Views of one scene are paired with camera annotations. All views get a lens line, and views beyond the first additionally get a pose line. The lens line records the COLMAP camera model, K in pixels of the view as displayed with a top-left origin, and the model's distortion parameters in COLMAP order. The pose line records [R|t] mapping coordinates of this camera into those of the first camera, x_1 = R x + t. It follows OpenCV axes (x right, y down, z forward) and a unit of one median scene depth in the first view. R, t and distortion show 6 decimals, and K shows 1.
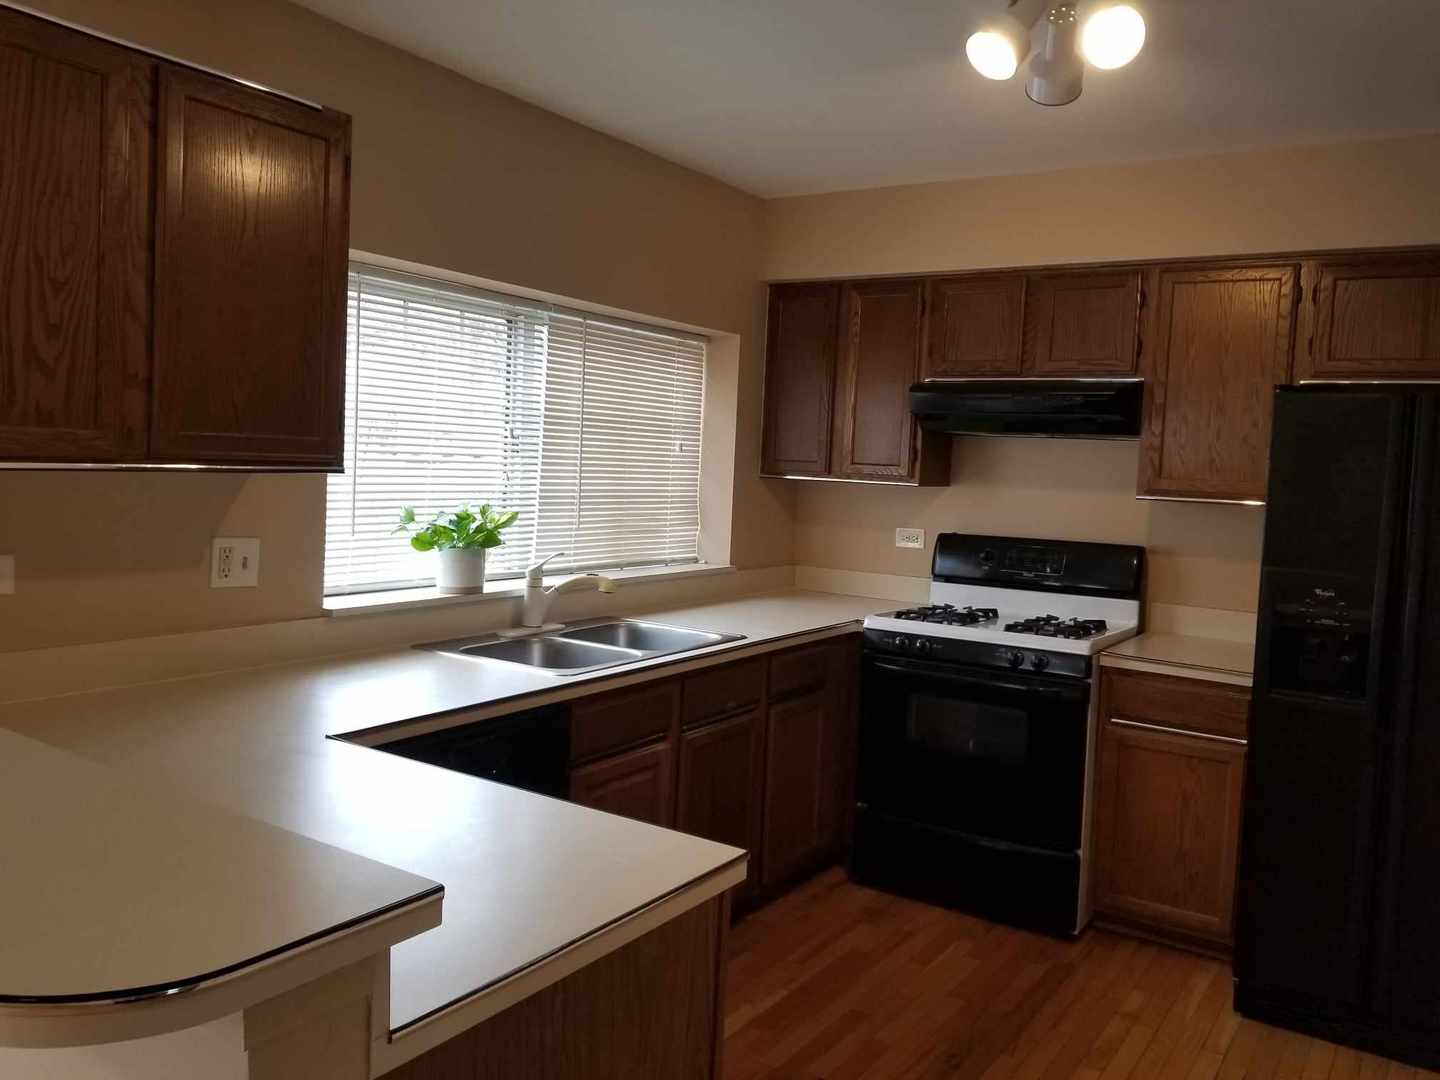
lens RADIAL K [[1120.3, 0, 721.9], [0, 1120.3, 532.1], [0, 0, 1]] dist [0.083630, -0.137722]
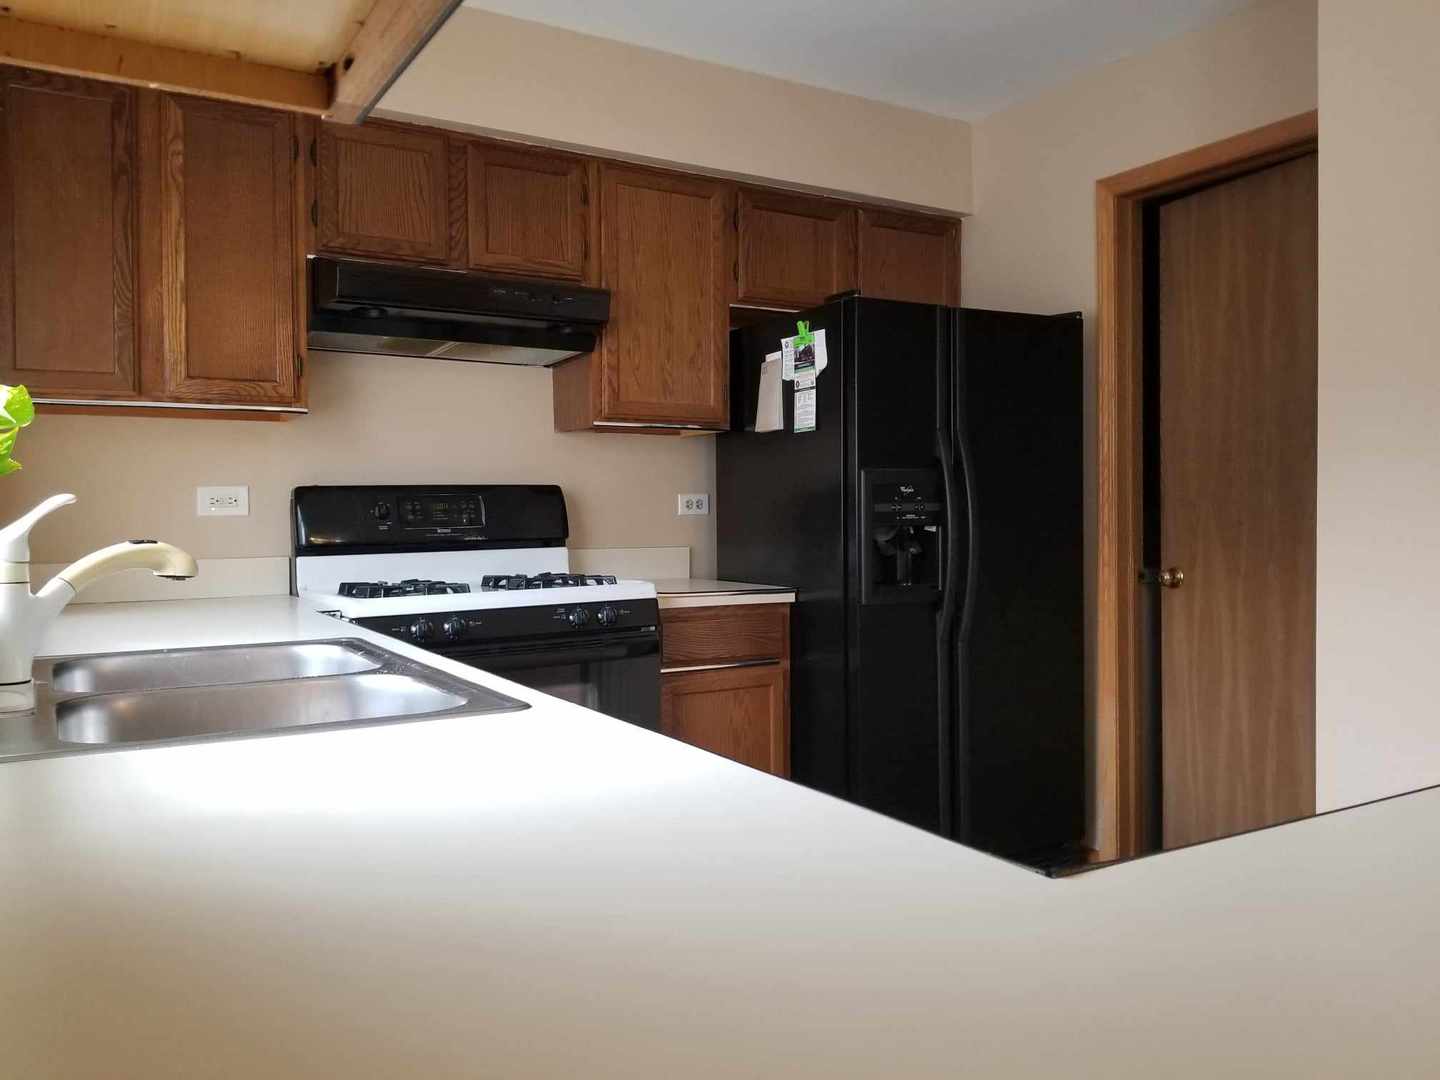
lens RADIAL K [[1120.3, 0, 721.9], [0, 1120.3, 532.1], [0, 0, 1]] dist [0.083630, -0.137722]
pose [[0.415453, -0.063827, 0.907373, -0.381763], [0.087205, 0.995735, 0.030114, 0.035028], [-0.905425, 0.066617, 0.419247, 0.543706]]
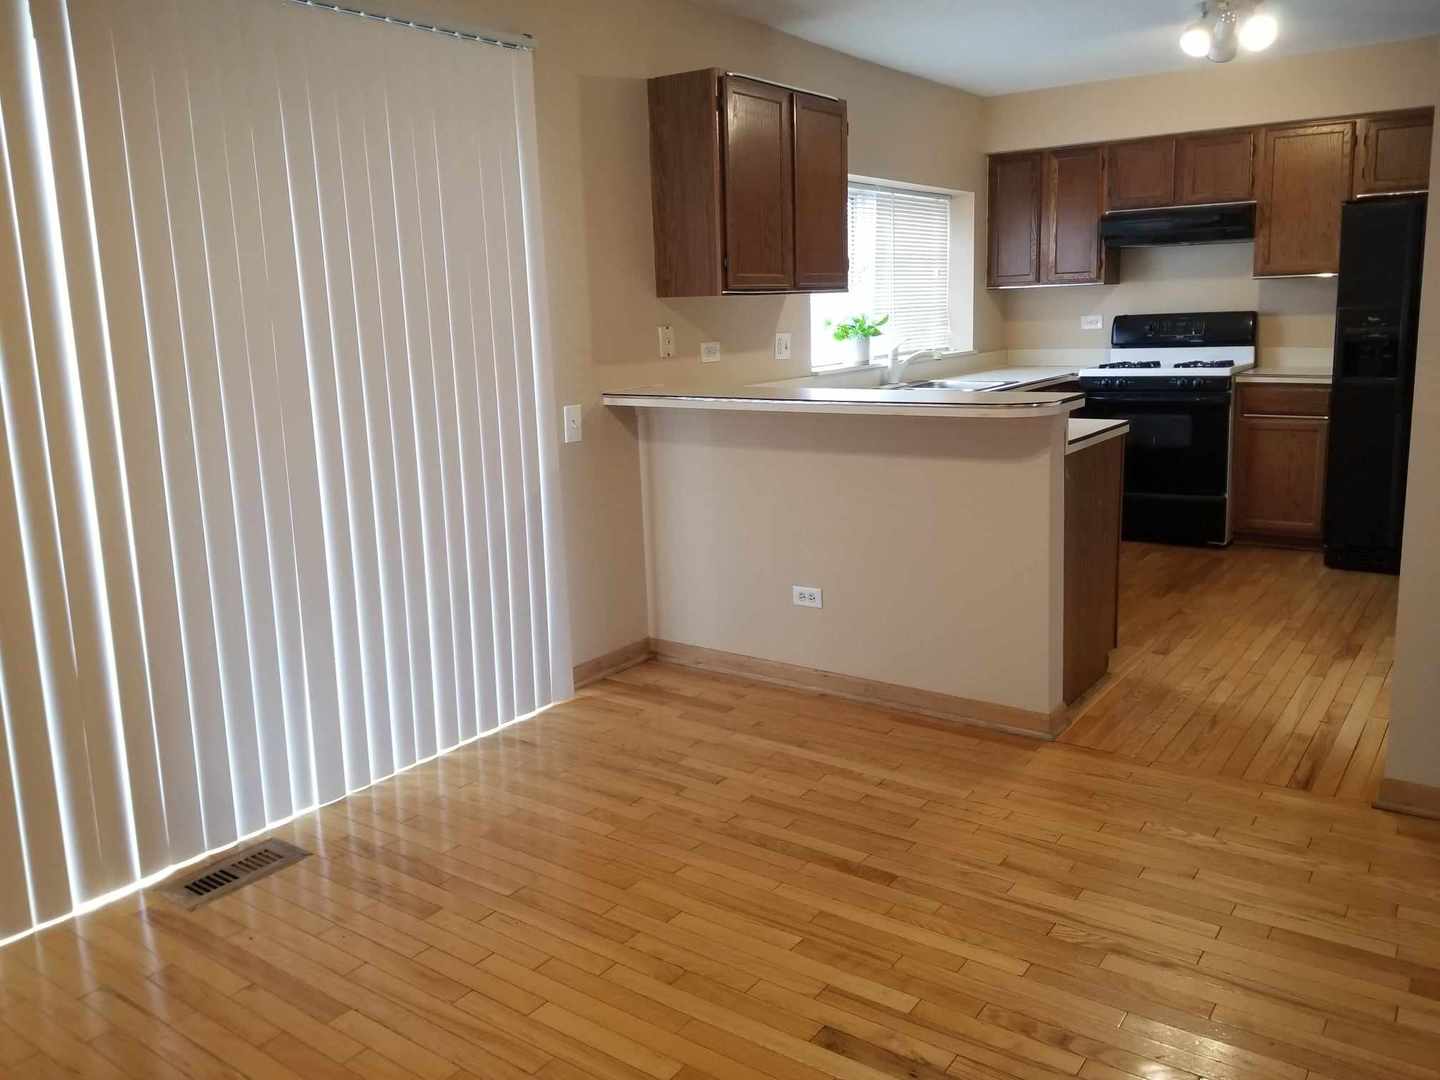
lens RADIAL K [[1145.6, 0, 721.1], [0, 1145.6, 506.8], [0, 0, 1]] dist [0.106615, -0.158260]
pose [[0.996792, -0.071149, -0.036656, -0.335942], [0.074704, 0.991441, 0.107068, 0.055739], [0.028725, -0.109463, 0.993576, -0.668847]]
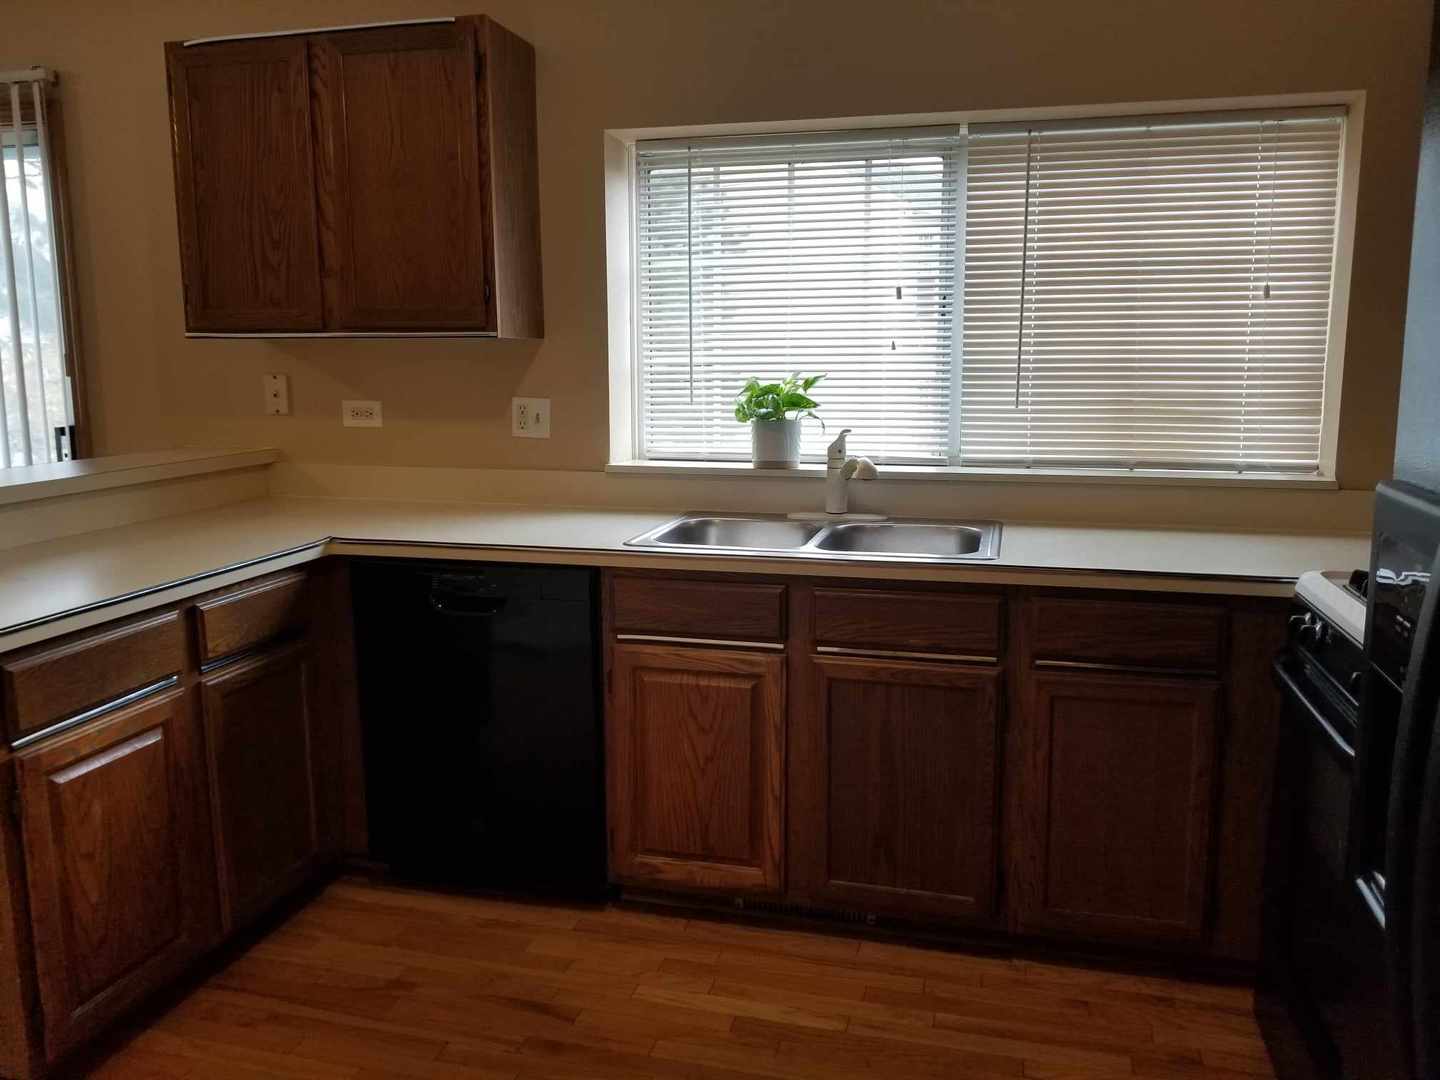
lens RADIAL K [[1120.3, 0, 721.9], [0, 1120.3, 532.1], [0, 0, 1]] dist [0.083630, -0.137722]
pose [[0.325689, 0.101711, -0.939990, 0.559532], [-0.047409, 0.994703, 0.091204, 0.020391], [0.944287, 0.014860, 0.328786, 0.555182]]
